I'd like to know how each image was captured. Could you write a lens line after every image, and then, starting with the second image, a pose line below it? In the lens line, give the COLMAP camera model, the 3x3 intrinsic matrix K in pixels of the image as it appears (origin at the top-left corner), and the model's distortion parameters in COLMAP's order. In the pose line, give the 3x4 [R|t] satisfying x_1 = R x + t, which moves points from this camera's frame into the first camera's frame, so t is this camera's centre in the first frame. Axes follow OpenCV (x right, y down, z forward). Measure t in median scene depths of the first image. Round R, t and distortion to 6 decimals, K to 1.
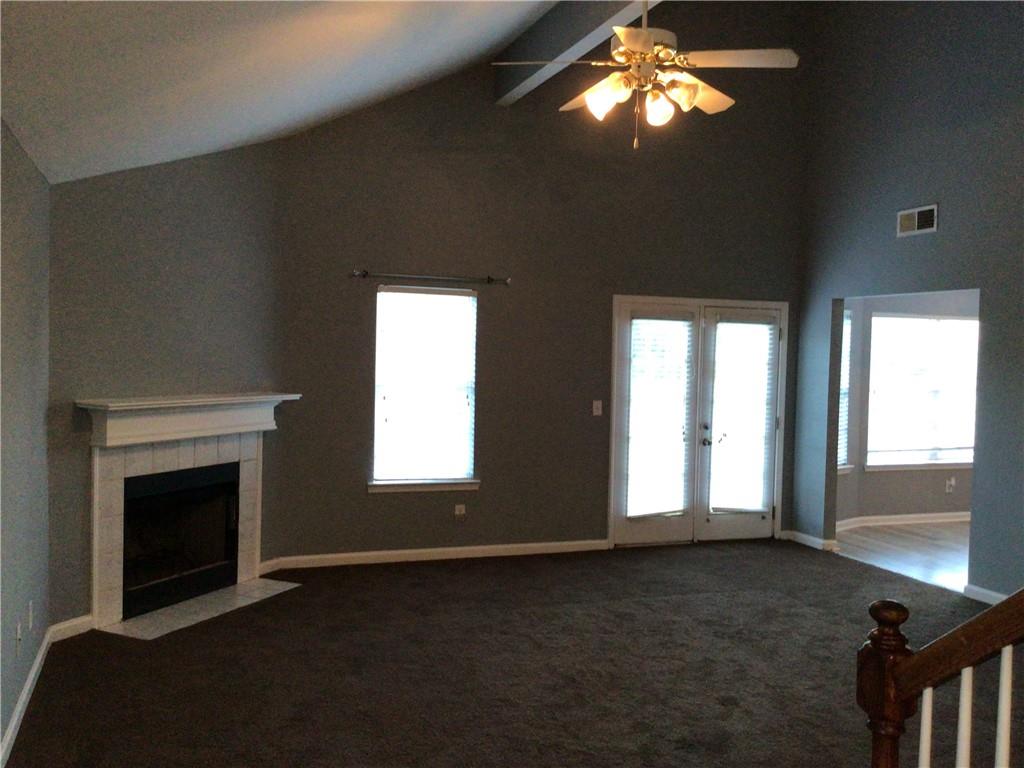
lens RADIAL K [[908.5, 0, 515.4], [0, 908.5, 383.9], [0, 0, 1]] dist [0.098919, -0.173261]
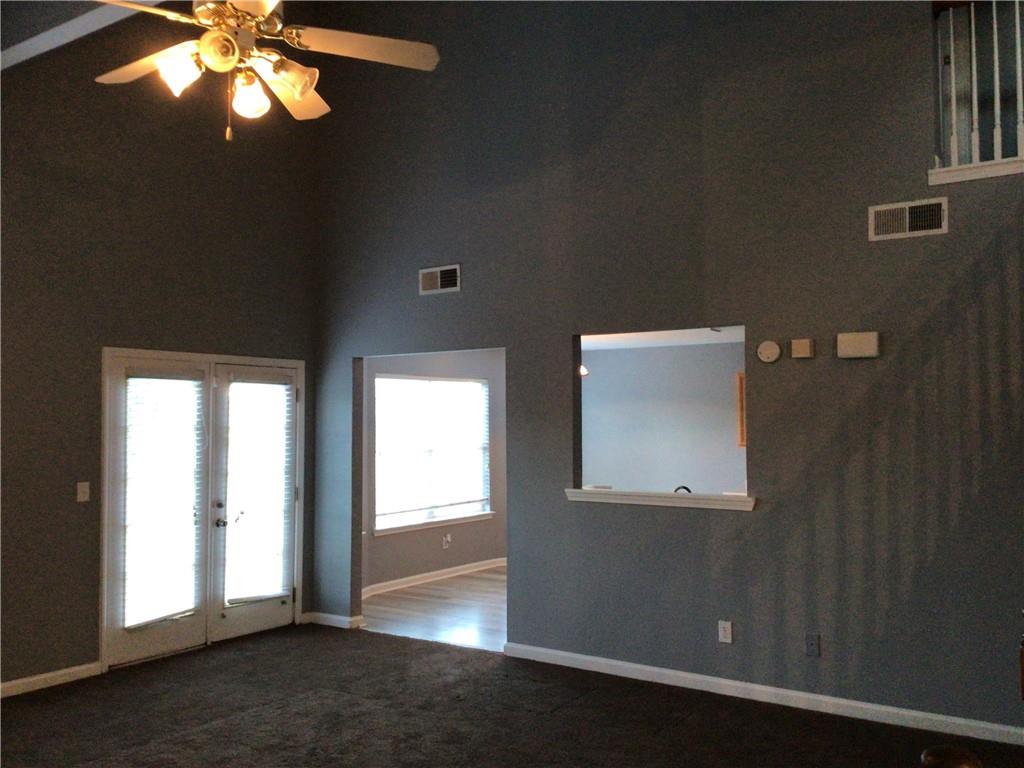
lens RADIAL K [[908.5, 0, 516.3], [0, 908.5, 383.2], [0, 0, 1]] dist [0.098919, -0.173261]
pose [[0.819150, -0.003085, 0.573570, -0.061612], [0.045834, 0.997140, -0.060095, -0.001958], [-0.571745, 0.075516, 0.816949, 0.151653]]
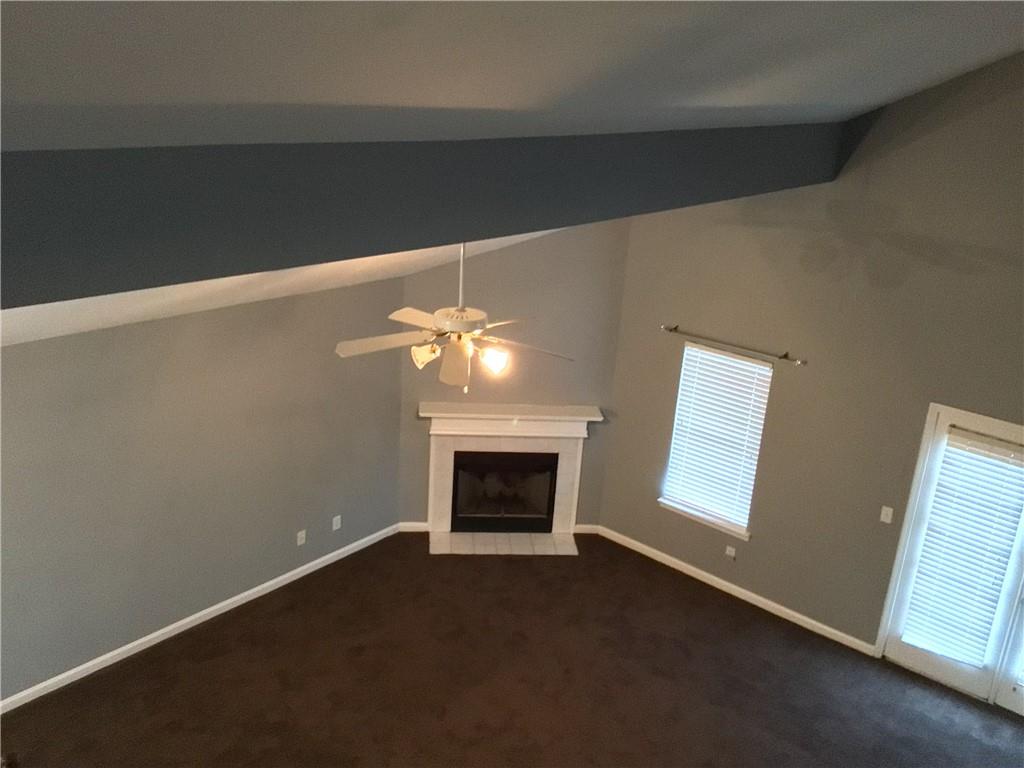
lens RADIAL K [[908.5, 0, 505.8], [0, 908.5, 384.1], [0, 0, 1]] dist [0.098919, -0.173261]
pose [[0.476808, 0.293948, -0.828401, 0.678301], [-0.073307, 0.952443, 0.295769, -0.367098], [0.875945, -0.080297, 0.475681, 0.259836]]
